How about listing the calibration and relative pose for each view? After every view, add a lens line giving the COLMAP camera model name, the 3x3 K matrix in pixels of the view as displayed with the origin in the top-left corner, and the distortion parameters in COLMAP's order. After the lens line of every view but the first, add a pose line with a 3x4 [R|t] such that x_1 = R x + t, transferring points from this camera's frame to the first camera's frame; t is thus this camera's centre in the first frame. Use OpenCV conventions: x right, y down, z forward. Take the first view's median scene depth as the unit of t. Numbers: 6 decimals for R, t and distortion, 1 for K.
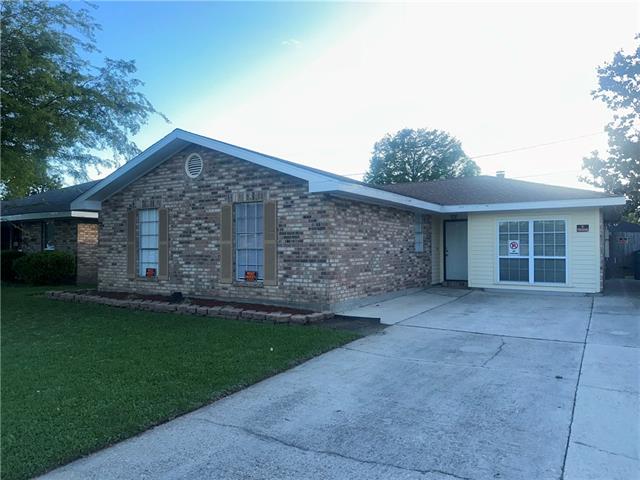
lens RADIAL K [[453.0, 0, 320.0], [0, 453.0, 240.0], [0, 0, 1]] dist [0.086702, -0.095921]
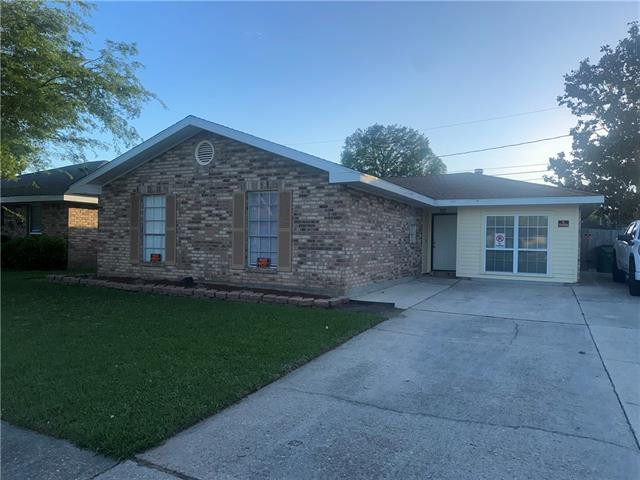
lens RADIAL K [[445.0, 0, 322.1], [0, 445.0, 244.0], [0, 0, 1]] dist [0.098149, -0.131607]
pose [[0.996010, 0.018766, 0.087248, -0.099338], [-0.021069, 0.999451, 0.025554, 0.007835], [-0.086720, -0.027290, 0.995859, -0.018570]]
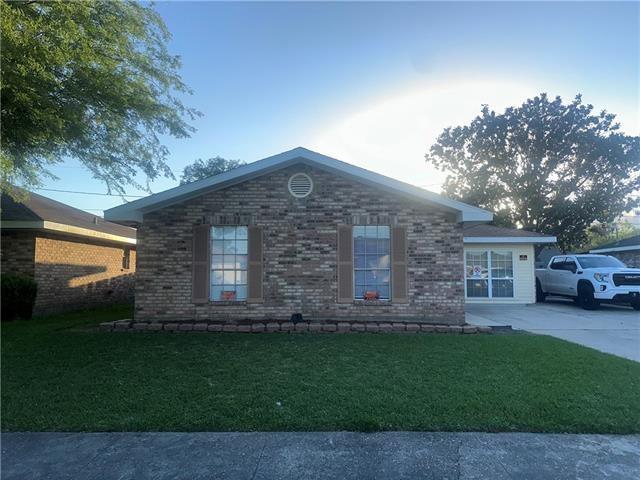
lens RADIAL K [[445.0, 0, 322.1], [0, 445.0, 244.0], [0, 0, 1]] dist [0.098149, -0.131607]
pose [[0.857241, 0.037085, 0.513579, -0.723195], [-0.009581, 0.998379, -0.056100, 0.018086], [-0.514827, 0.043171, 0.856206, 0.152617]]
